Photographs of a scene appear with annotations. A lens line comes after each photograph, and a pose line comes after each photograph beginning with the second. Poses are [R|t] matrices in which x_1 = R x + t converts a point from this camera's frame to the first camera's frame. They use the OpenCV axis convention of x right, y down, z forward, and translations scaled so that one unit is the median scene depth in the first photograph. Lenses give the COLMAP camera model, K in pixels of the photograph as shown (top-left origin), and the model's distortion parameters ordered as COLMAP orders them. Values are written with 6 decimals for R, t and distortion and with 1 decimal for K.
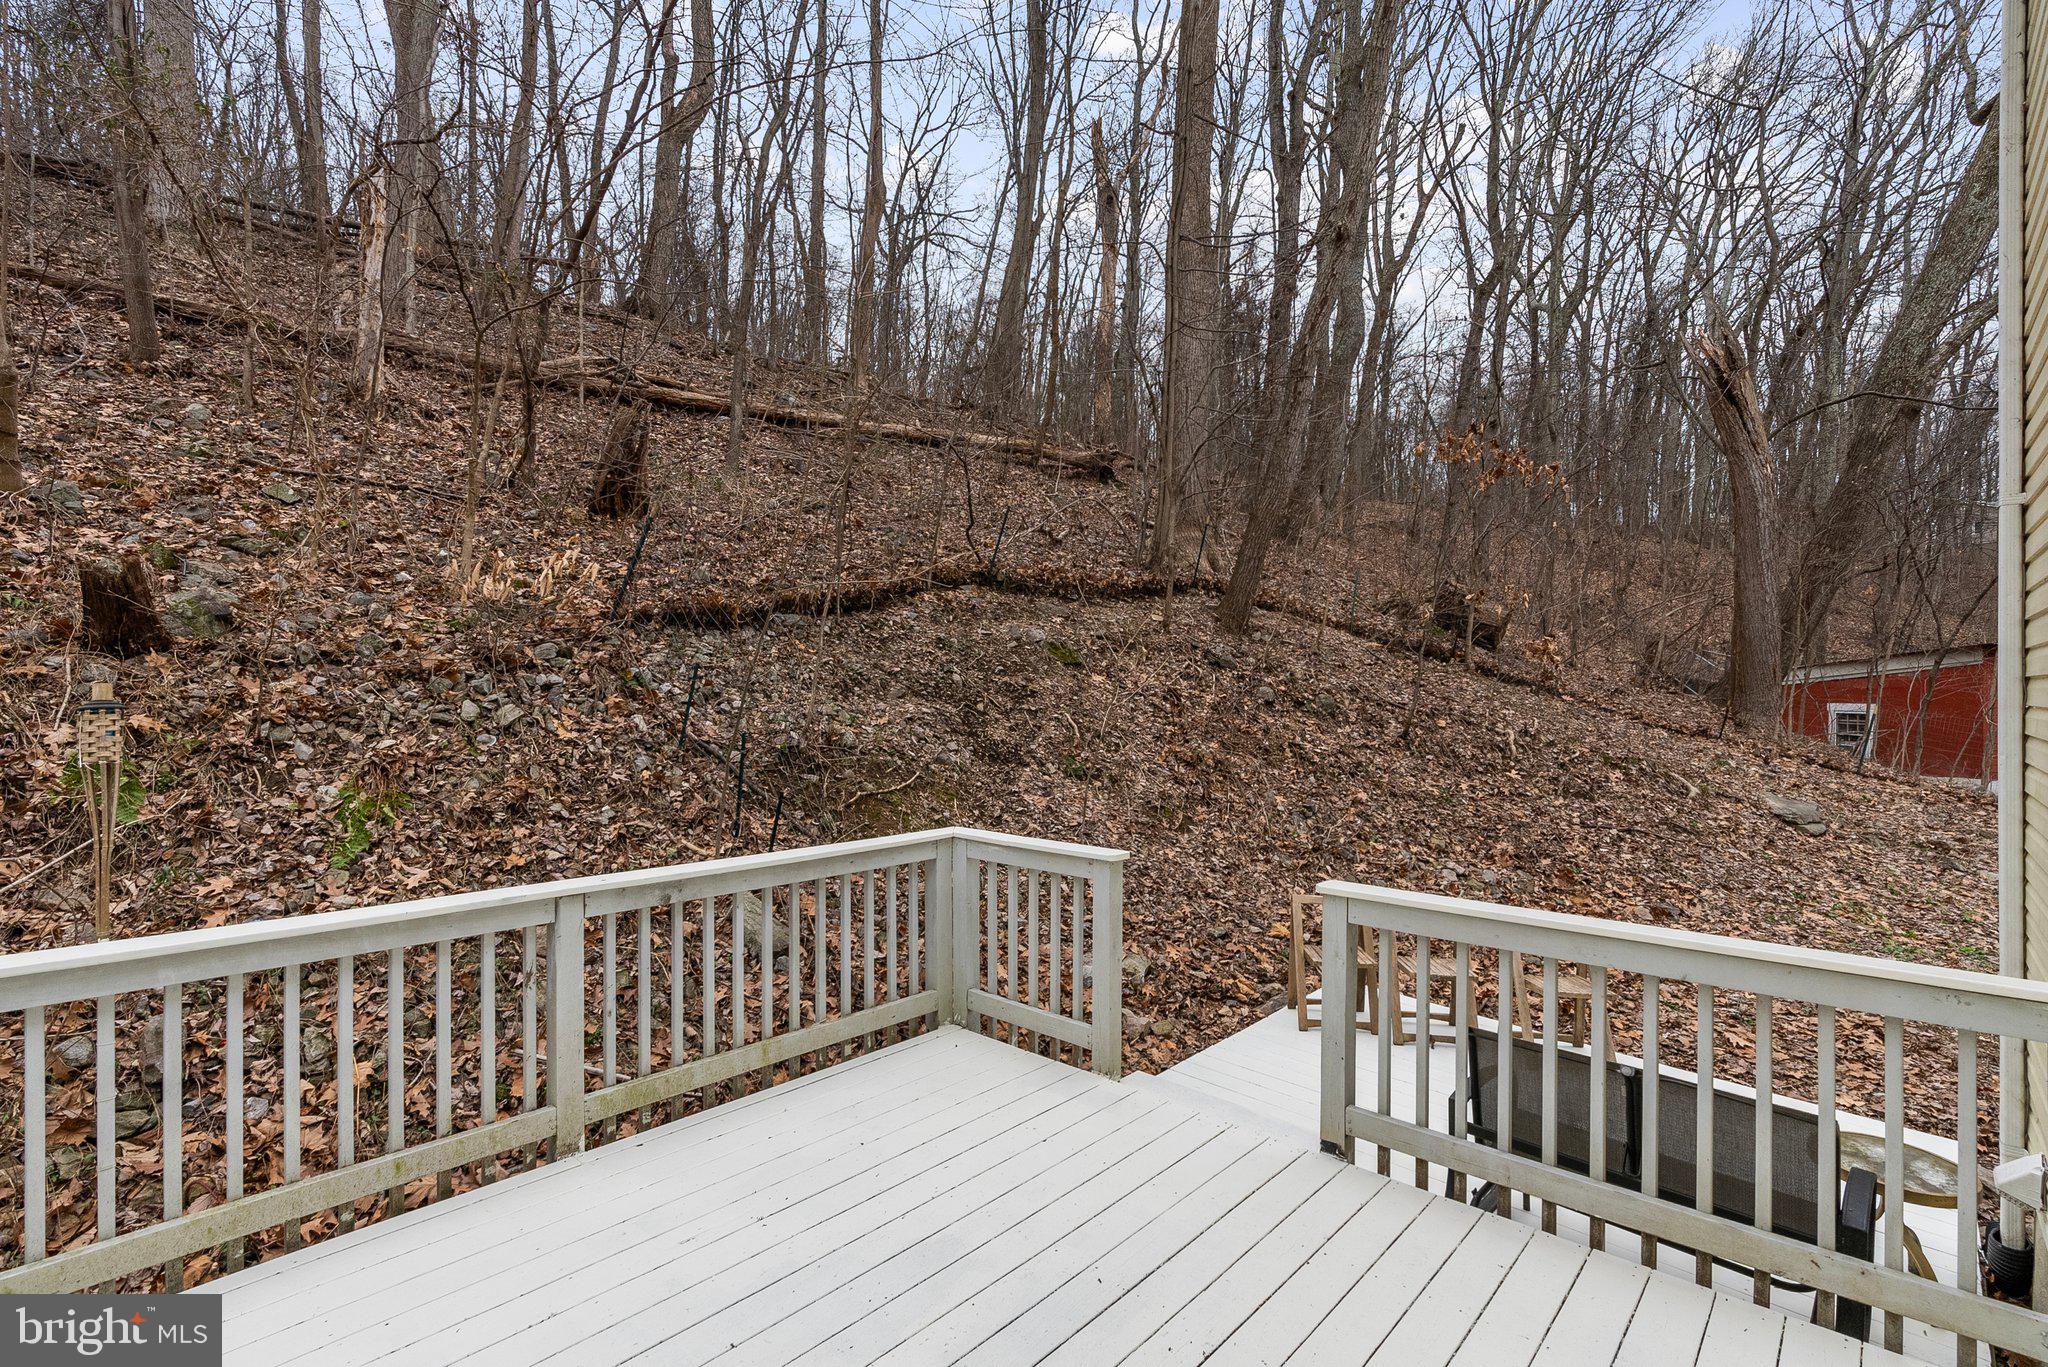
lens RADIAL K [[947.0, 0, 1028.6], [0, 947.0, 689.7], [0, 0, 1]] dist [-0.001575, 0.000491]
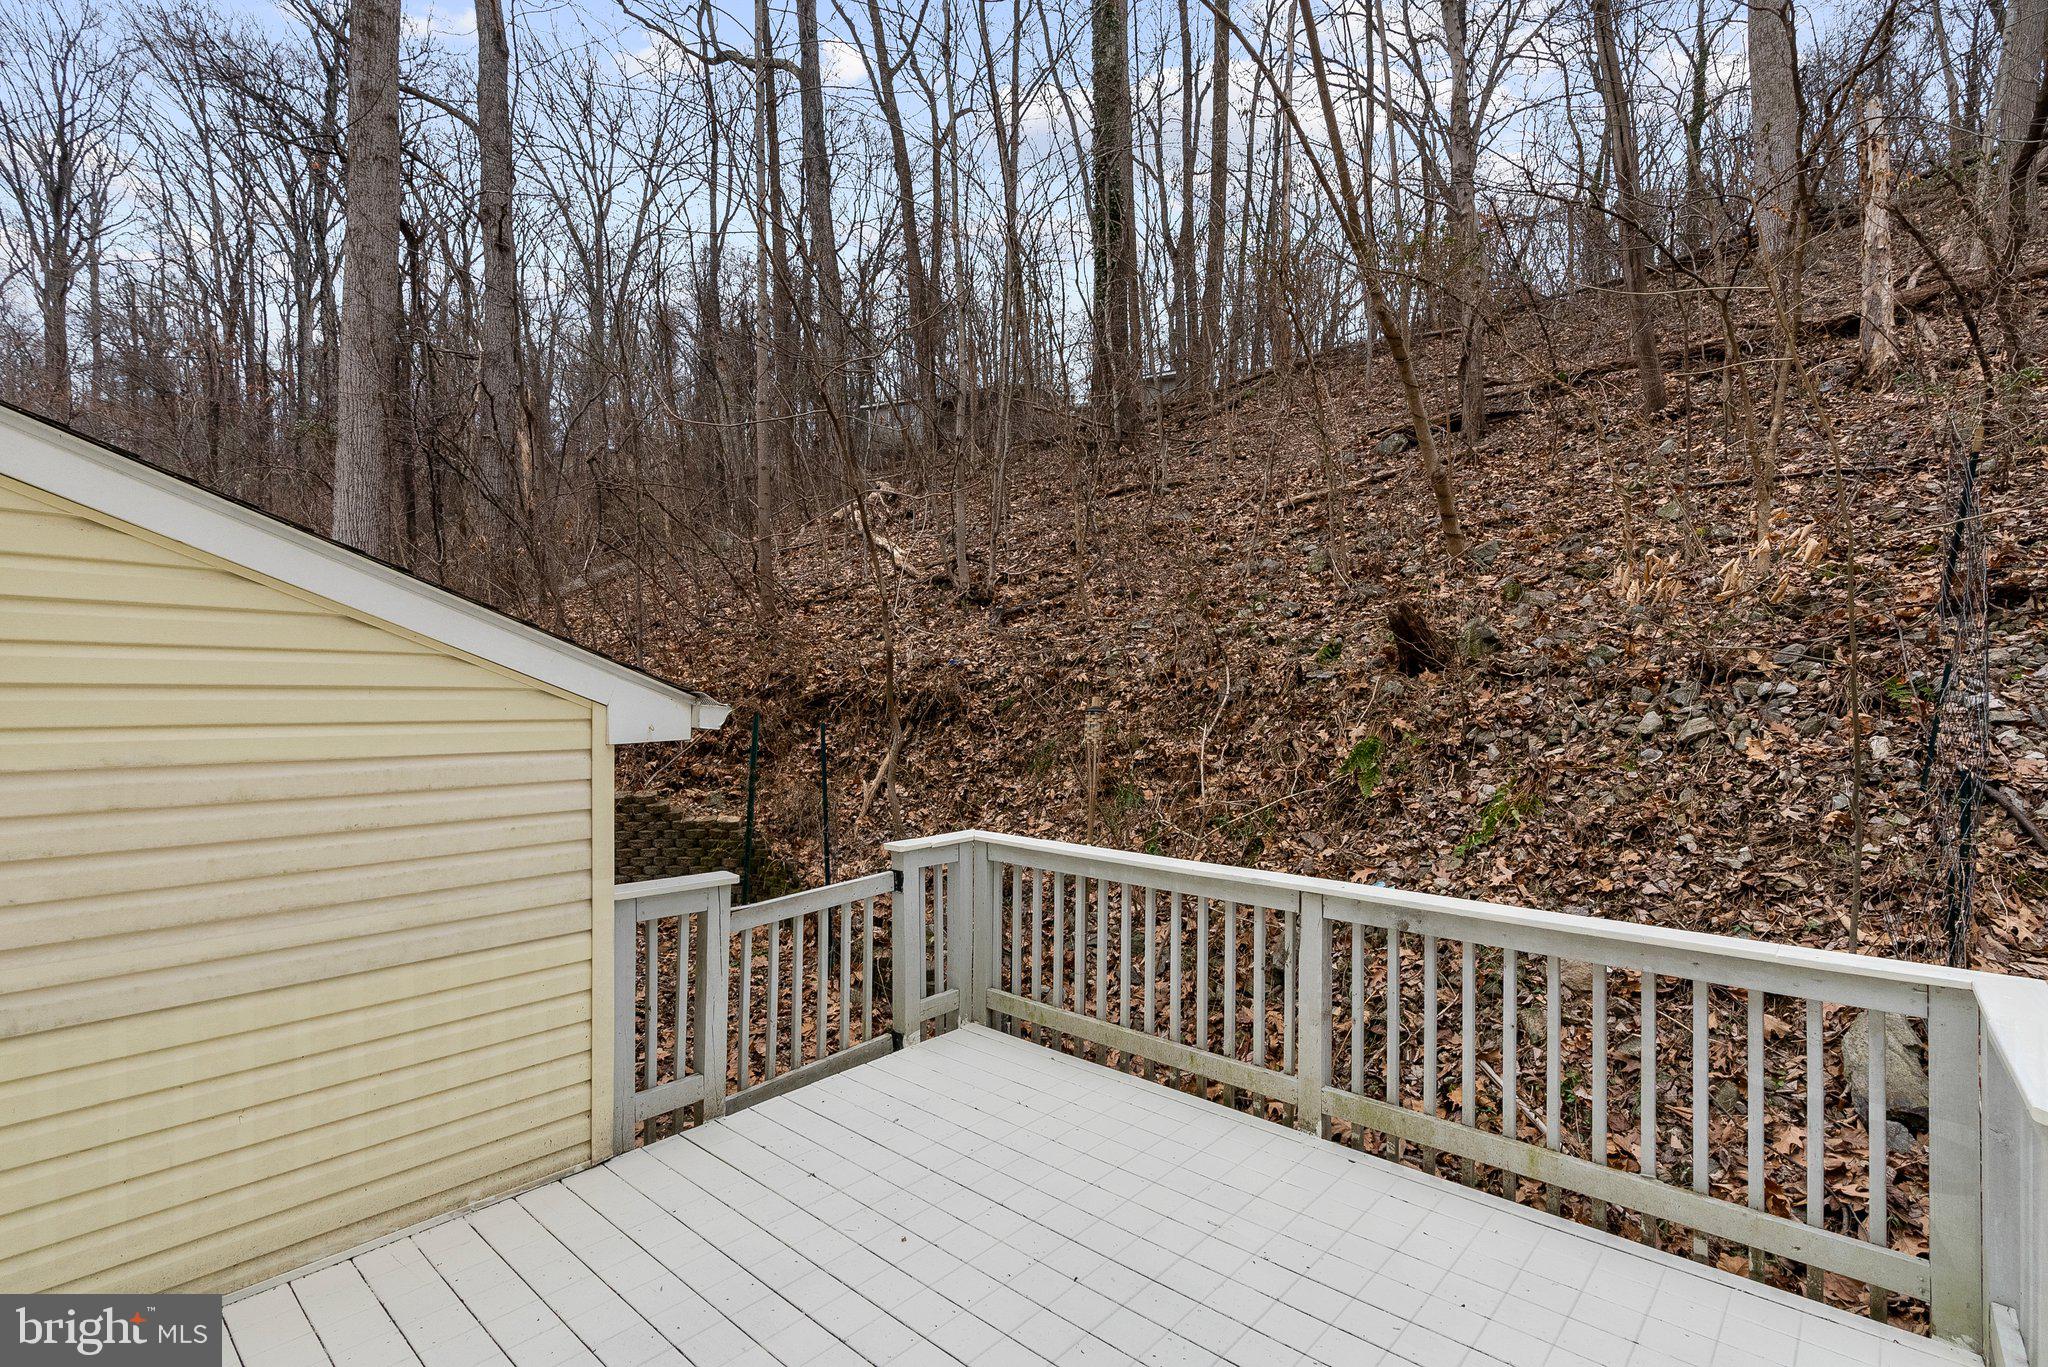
lens RADIAL K [[947.0, 0, 1028.6], [0, 947.0, 689.7], [0, 0, 1]] dist [-0.001575, 0.000491]
pose [[0.012754, -0.009036, -0.999878, 0.416434], [-0.003418, 0.999953, -0.009080, -0.000182], [0.999913, 0.003533, 0.012722, 0.468288]]
